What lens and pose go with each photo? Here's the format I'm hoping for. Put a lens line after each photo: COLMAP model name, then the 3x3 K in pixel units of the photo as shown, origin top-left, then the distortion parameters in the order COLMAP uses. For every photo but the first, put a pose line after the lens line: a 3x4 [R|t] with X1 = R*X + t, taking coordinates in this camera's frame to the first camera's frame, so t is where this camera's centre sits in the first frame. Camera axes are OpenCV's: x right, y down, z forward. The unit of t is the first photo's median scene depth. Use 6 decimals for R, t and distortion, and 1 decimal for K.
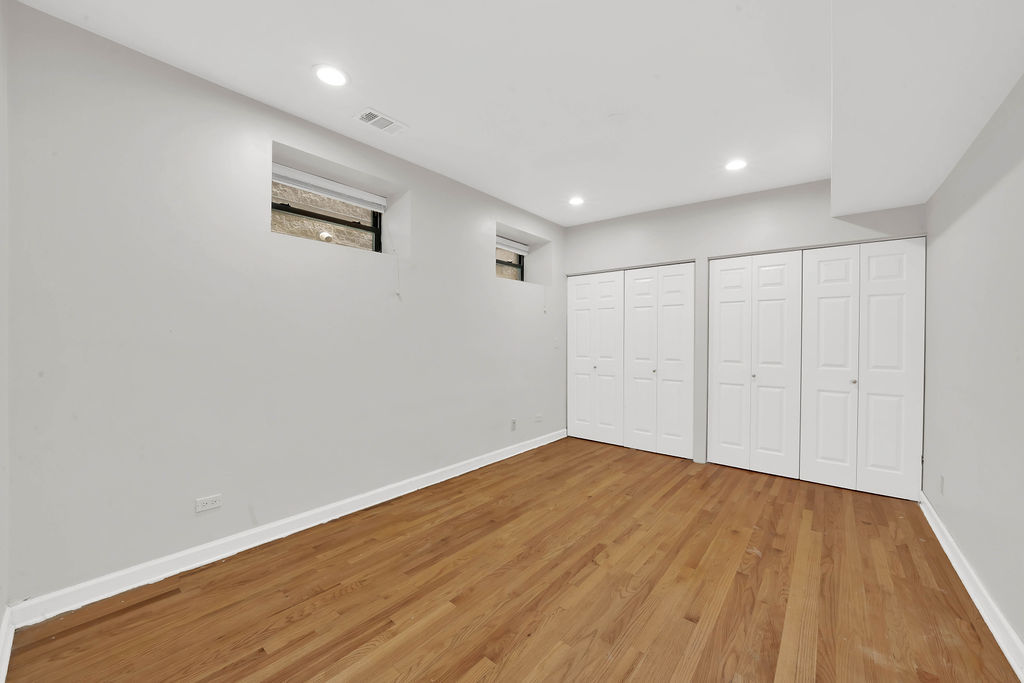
lens RADIAL K [[378.8, 0, 512.0], [0, 378.8, 341.5], [0, 0, 1]] dist [-0.018825, 0.000405]
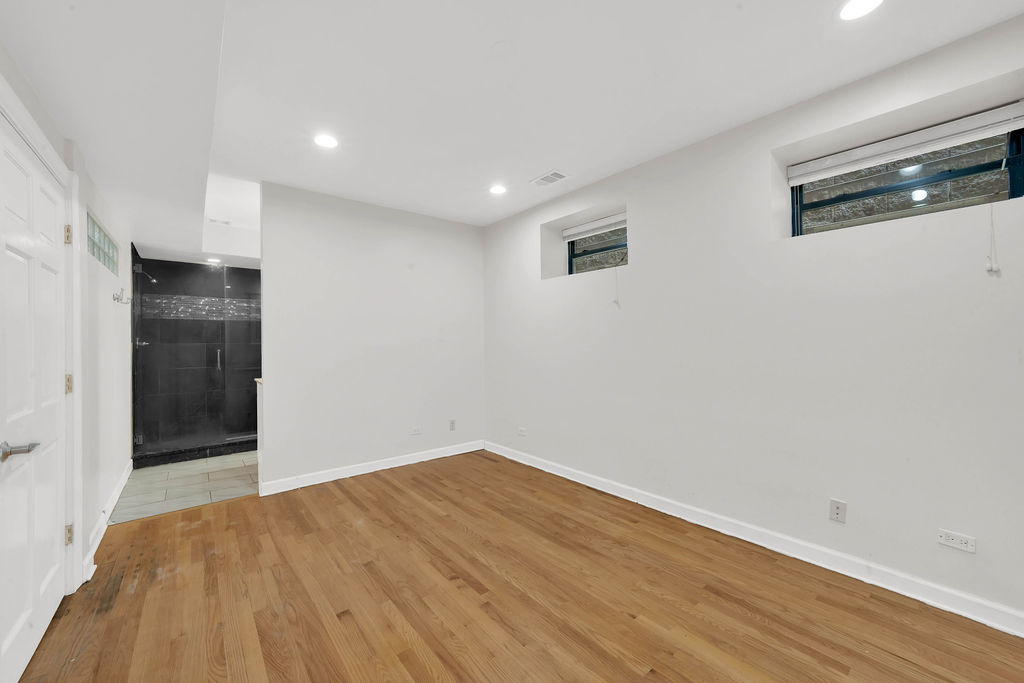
lens RADIAL K [[378.8, 0, 512.0], [0, 378.8, 341.5], [0, 0, 1]] dist [-0.018825, 0.000405]
pose [[-0.157143, -0.014453, -0.987470, 1.035529], [-0.004749, 0.999892, -0.013879, 0.001063], [0.987564, 0.002509, -0.157195, 1.166232]]
